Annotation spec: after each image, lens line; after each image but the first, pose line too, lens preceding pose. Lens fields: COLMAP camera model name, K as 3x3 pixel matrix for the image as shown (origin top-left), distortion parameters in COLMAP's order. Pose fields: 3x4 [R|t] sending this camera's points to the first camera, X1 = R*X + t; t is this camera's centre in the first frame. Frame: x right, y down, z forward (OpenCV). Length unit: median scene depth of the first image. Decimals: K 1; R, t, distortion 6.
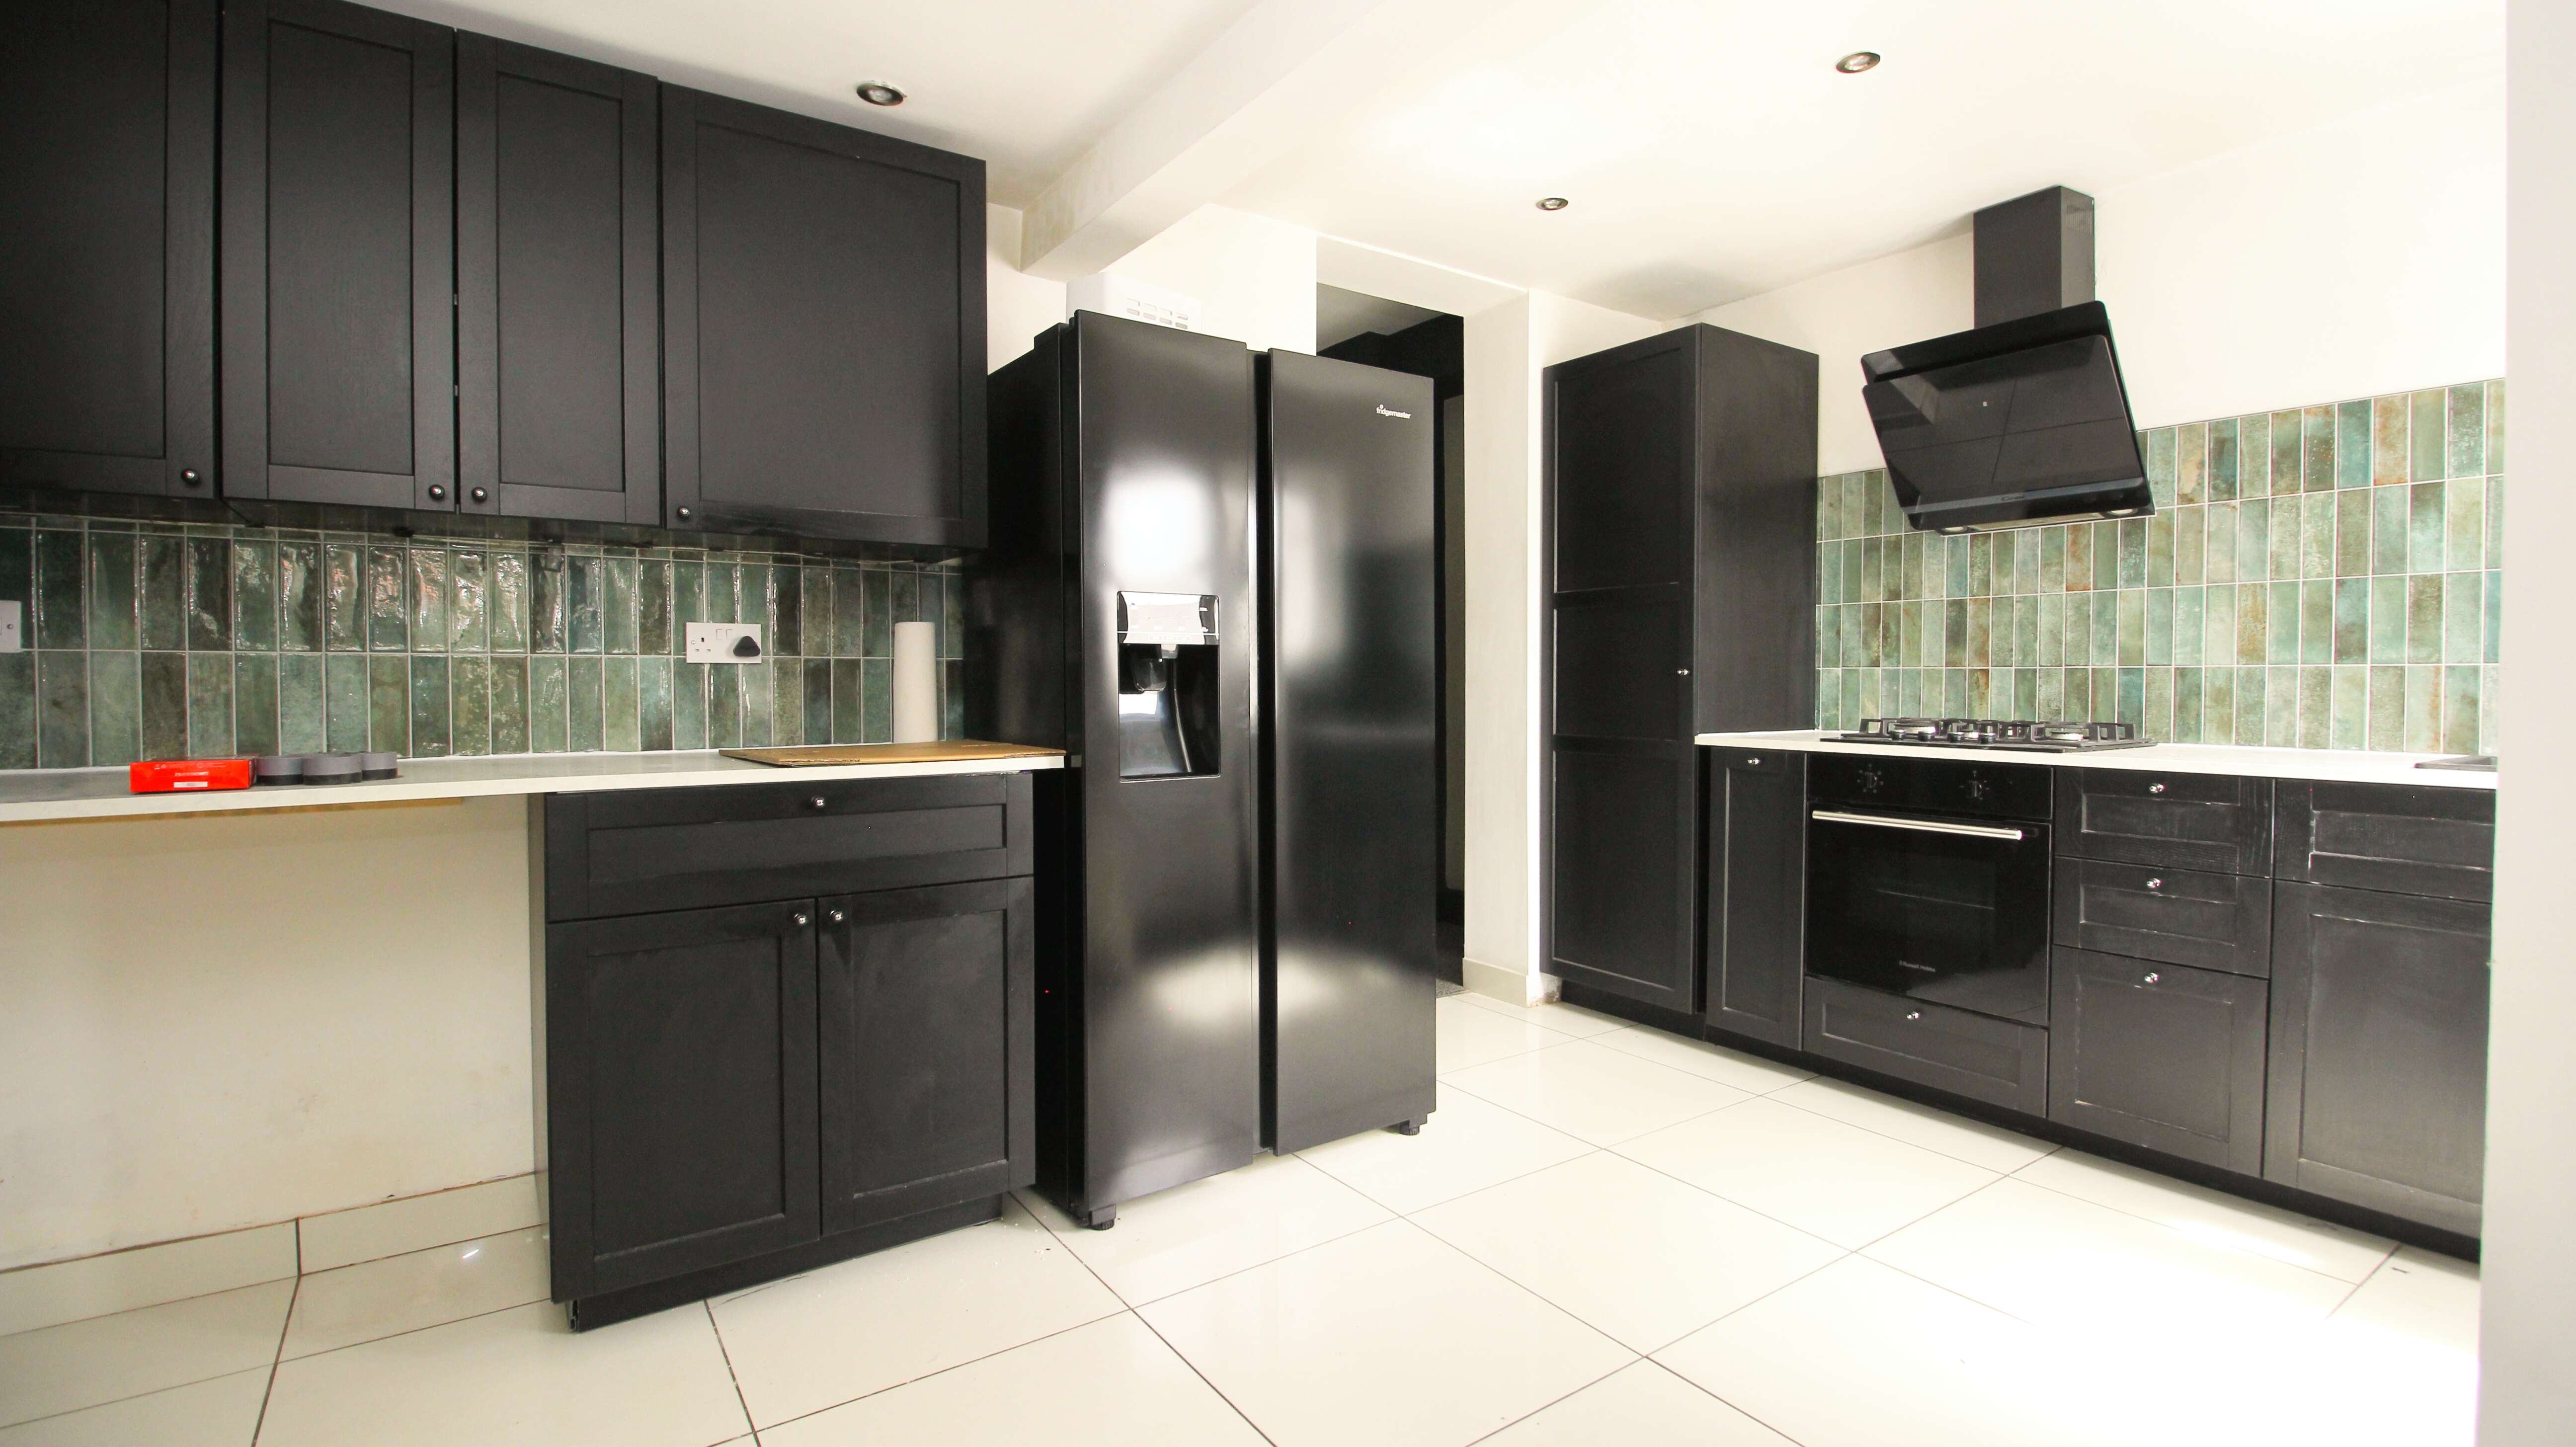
lens RADIAL K [[1181.6, 0, 1286.8], [0, 1181.6, 709.4], [0, 0, 1]] dist [0.000597, -0.015446]
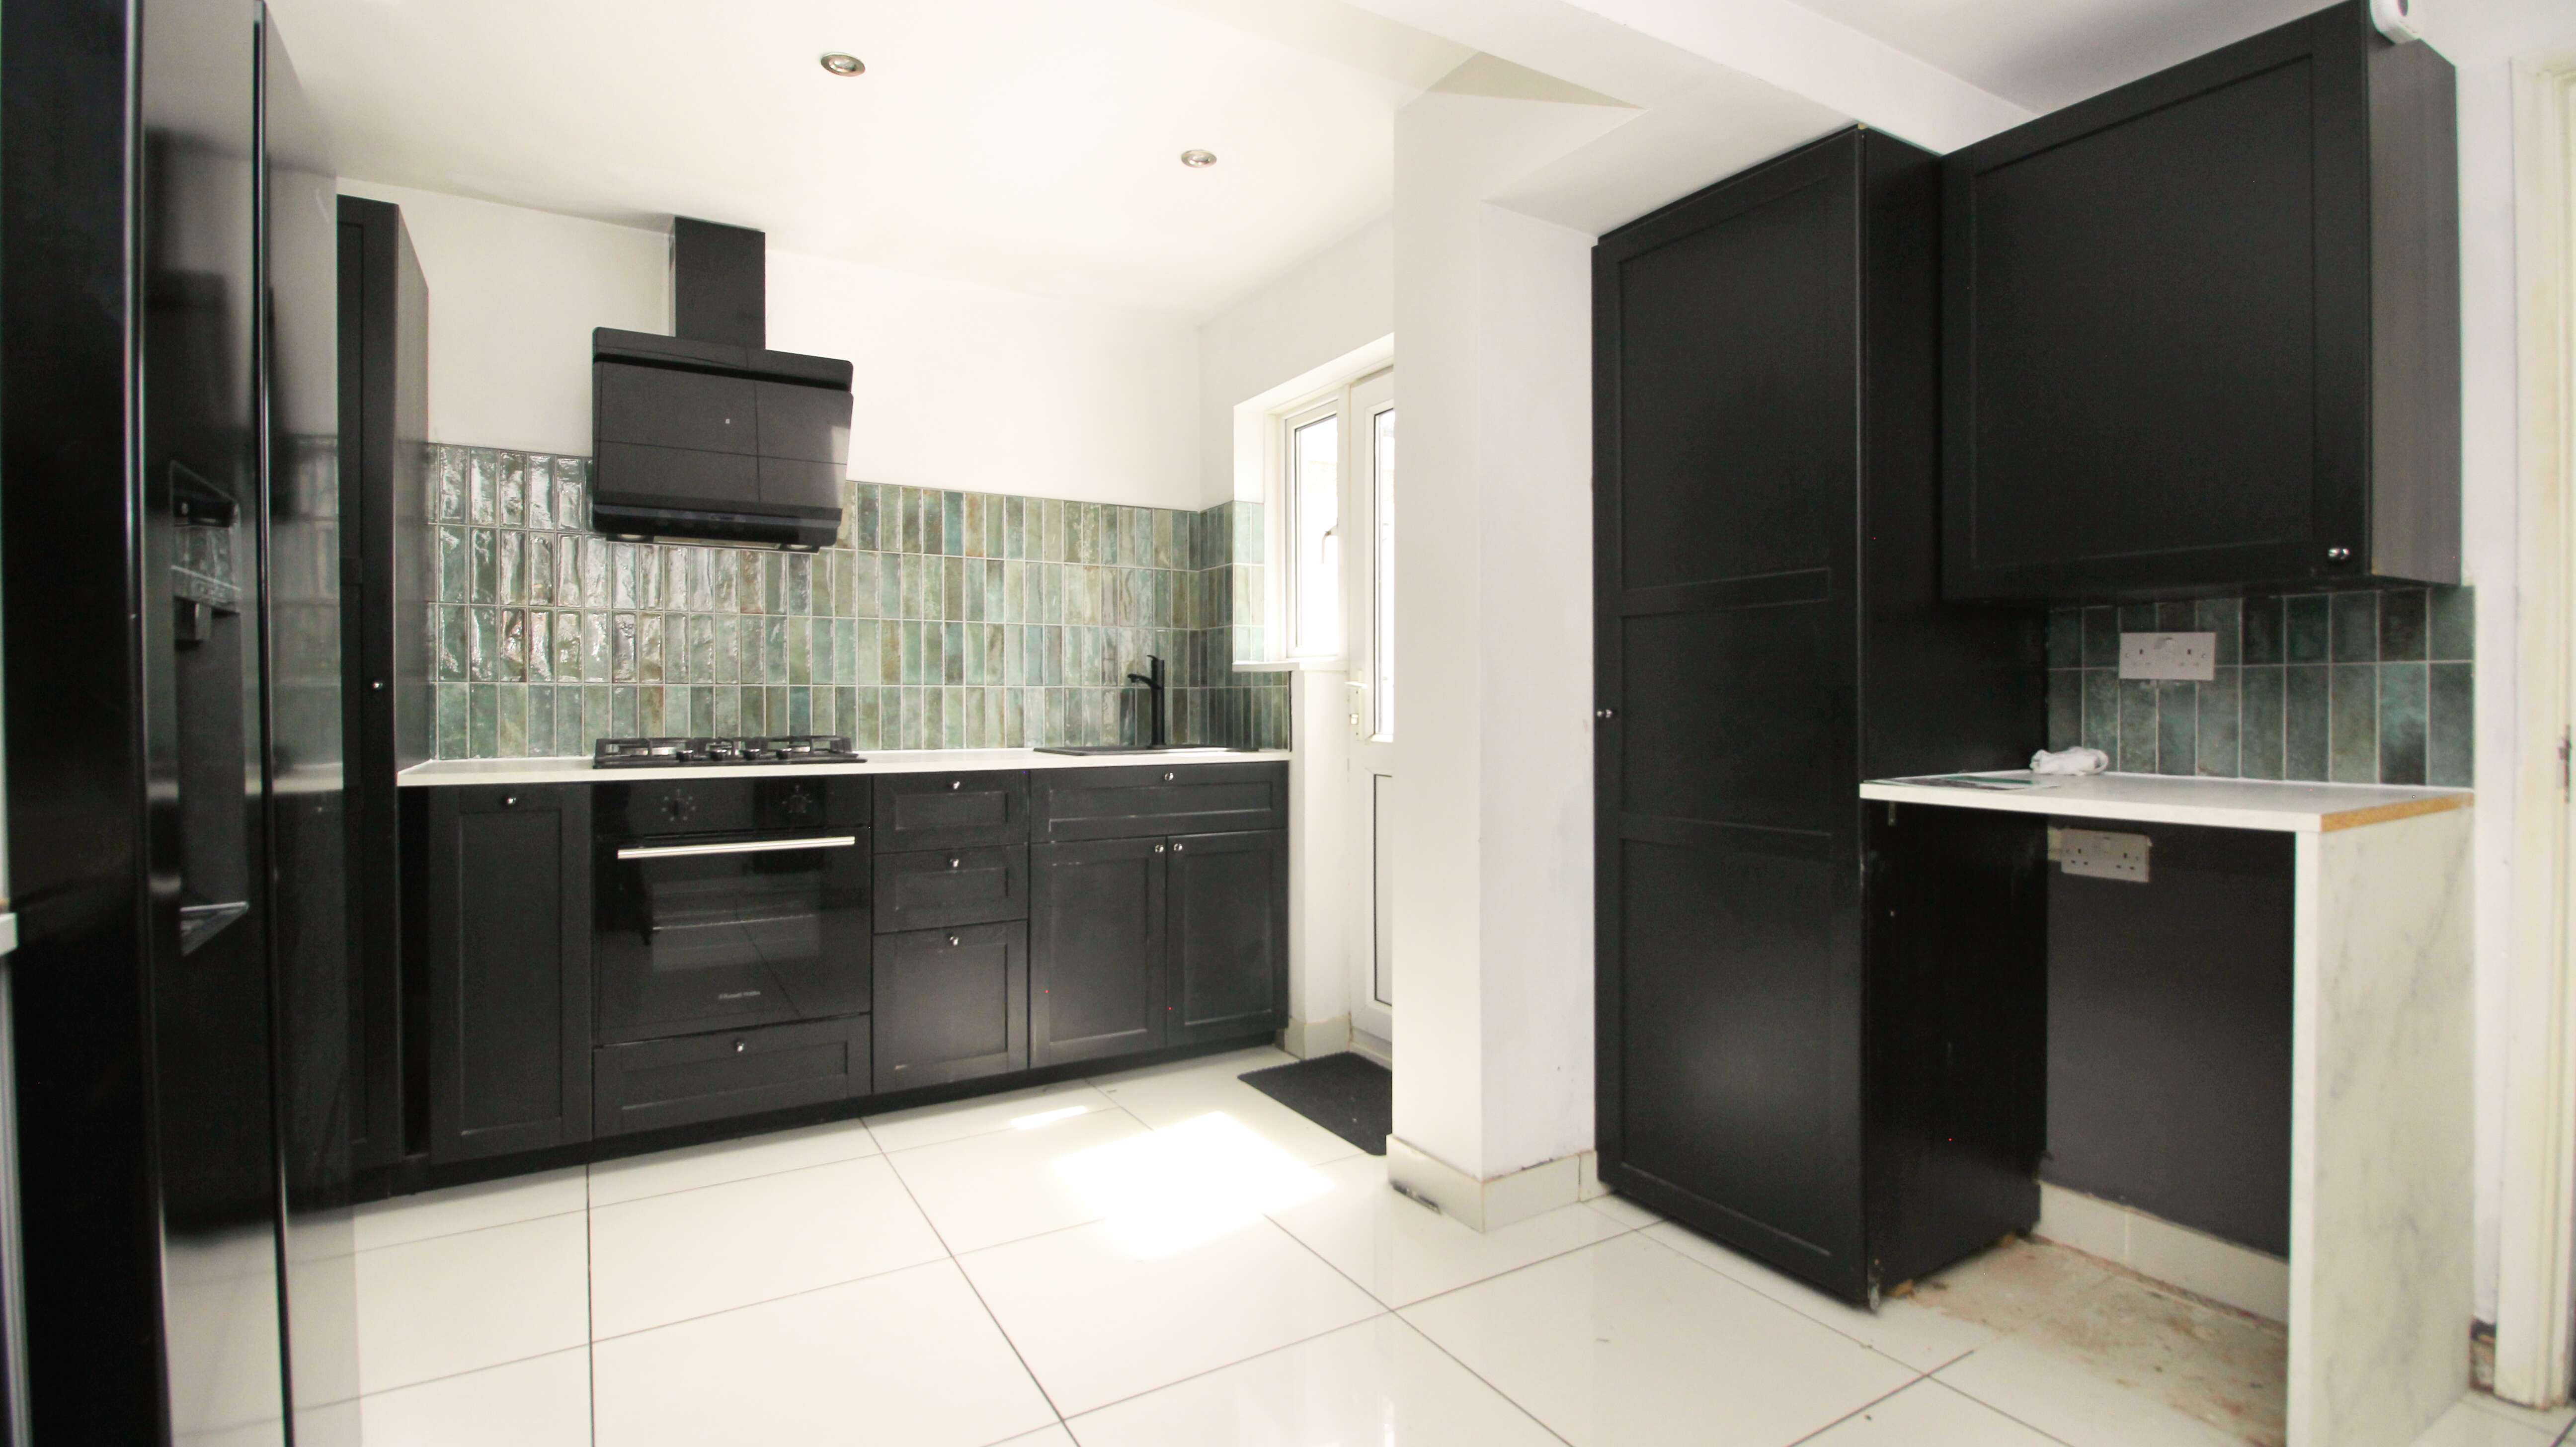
lens RADIAL K [[1181.6, 0, 1286.8], [0, 1181.6, 709.4], [0, 0, 1]] dist [0.000597, -0.015446]
pose [[0.066495, -0.009149, 0.997745, -0.412536], [0.024369, 0.999675, 0.007543, -0.011545], [-0.997489, 0.023813, 0.066696, 0.507504]]
